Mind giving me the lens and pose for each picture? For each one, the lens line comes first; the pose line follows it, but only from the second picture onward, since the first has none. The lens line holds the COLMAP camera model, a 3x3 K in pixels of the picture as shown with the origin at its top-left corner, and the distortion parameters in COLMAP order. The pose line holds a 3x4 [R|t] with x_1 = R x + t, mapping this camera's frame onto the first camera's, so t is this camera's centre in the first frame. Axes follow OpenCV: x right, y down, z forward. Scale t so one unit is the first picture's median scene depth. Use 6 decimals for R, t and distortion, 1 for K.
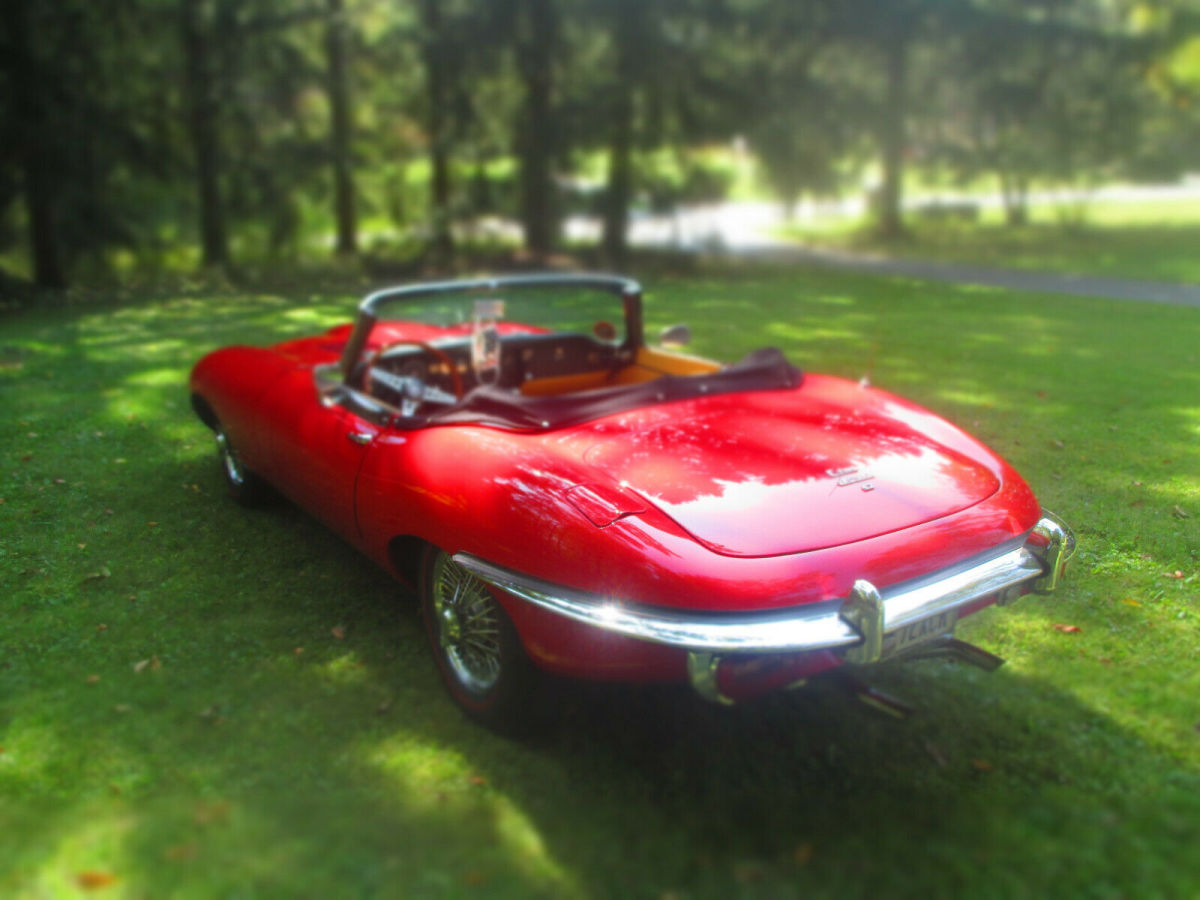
lens RADIAL K [[1012.4, 0, 600.0], [0, 1012.4, 450.0], [0, 0, 1]] dist [-0.003643, 0.000092]
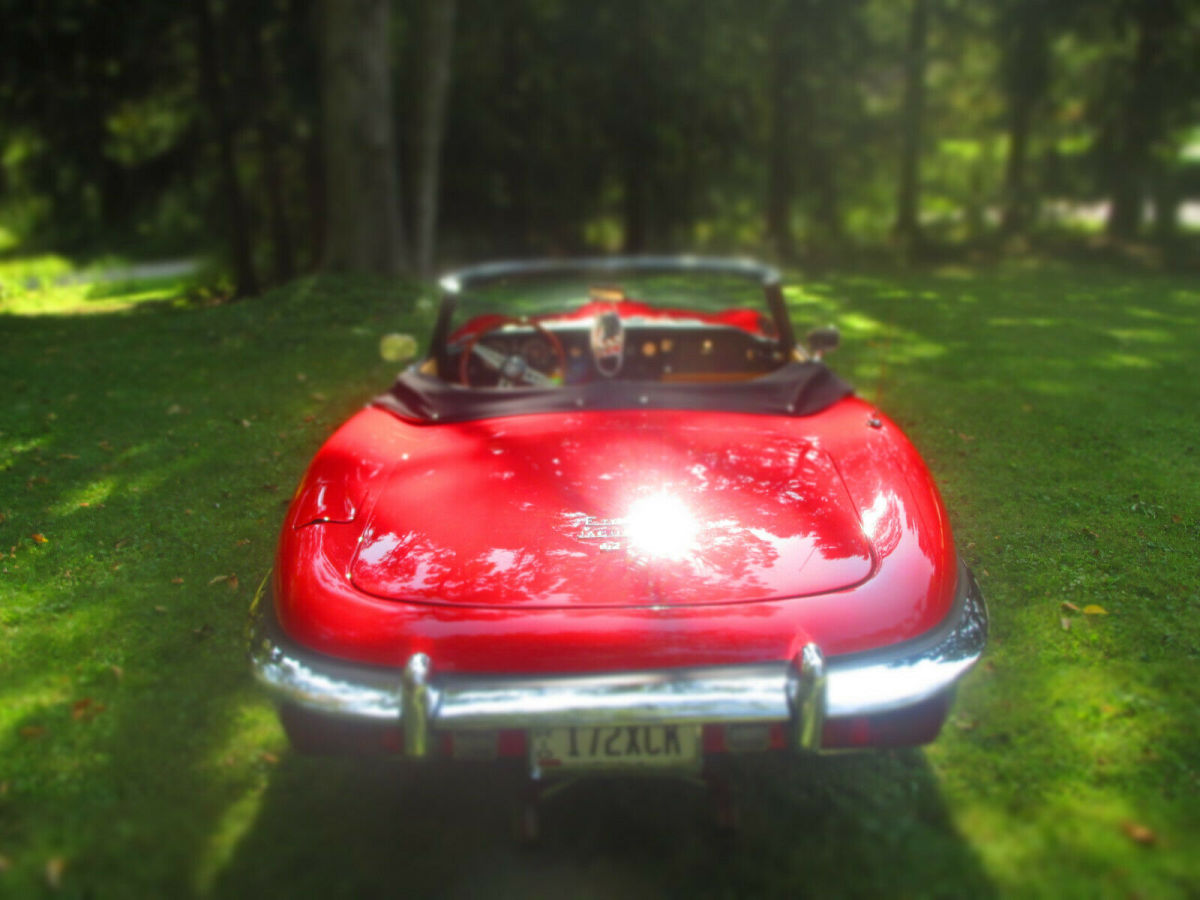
lens RADIAL K [[1012.4, 0, 600.0], [0, 1012.4, 450.0], [0, 0, 1]] dist [-0.003643, 0.000092]
pose [[0.874123, 0.136620, -0.466094, 0.360131], [-0.126036, 0.990556, 0.053977, -0.042531], [0.469066, 0.011562, 0.883087, 0.131960]]
